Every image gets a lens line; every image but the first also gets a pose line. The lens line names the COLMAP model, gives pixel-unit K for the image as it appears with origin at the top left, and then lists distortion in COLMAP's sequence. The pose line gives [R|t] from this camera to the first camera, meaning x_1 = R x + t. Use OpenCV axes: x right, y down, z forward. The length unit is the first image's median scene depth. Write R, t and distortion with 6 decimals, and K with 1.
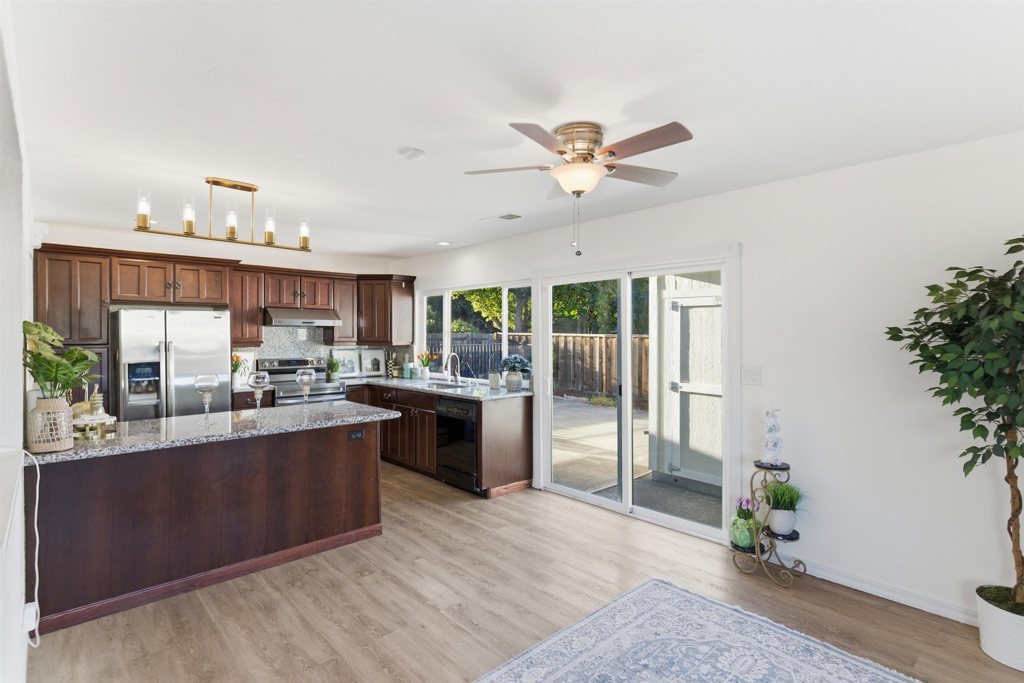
lens RADIAL K [[518.0, 0, 512.0], [0, 518.0, 341.5], [0, 0, 1]] dist [0.000550, 0.000449]
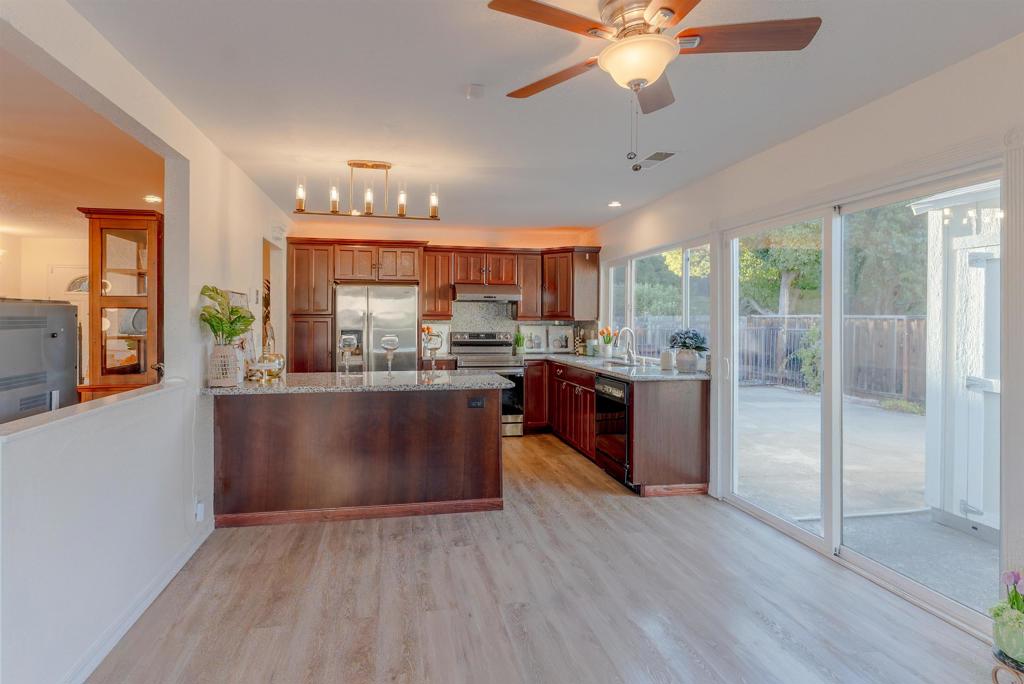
lens RADIAL K [[512.7, 0, 472.9], [0, 512.7, 323.5], [0, 0, 1]] dist [0.001996, 0.000553]
pose [[0.836628, 0.006764, -0.547730, 0.185565], [-0.012603, 0.999897, -0.006903, 0.030658], [0.547627, 0.012679, 0.836627, 0.149510]]
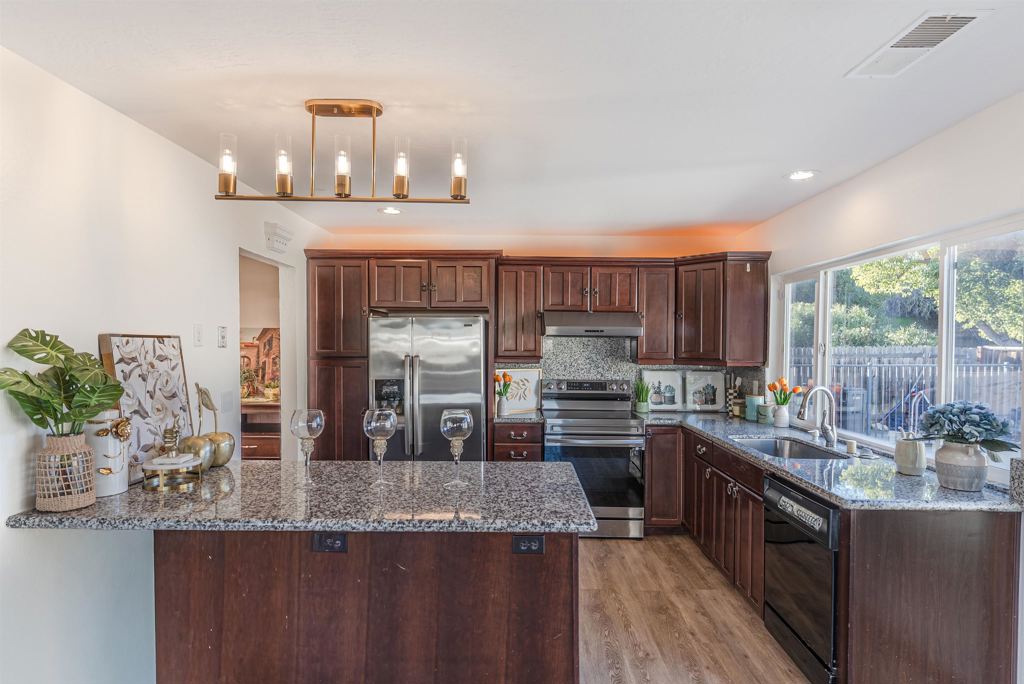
lens RADIAL K [[546.2, 0, 508.9], [0, 546.2, 355.1], [0, 0, 1]] dist [0.002169, 0.000567]
pose [[0.722655, 0.018434, -0.690963, 0.048999], [-0.016651, 0.999818, 0.009258, -0.011263], [0.691008, 0.004815, 0.722831, 0.485229]]
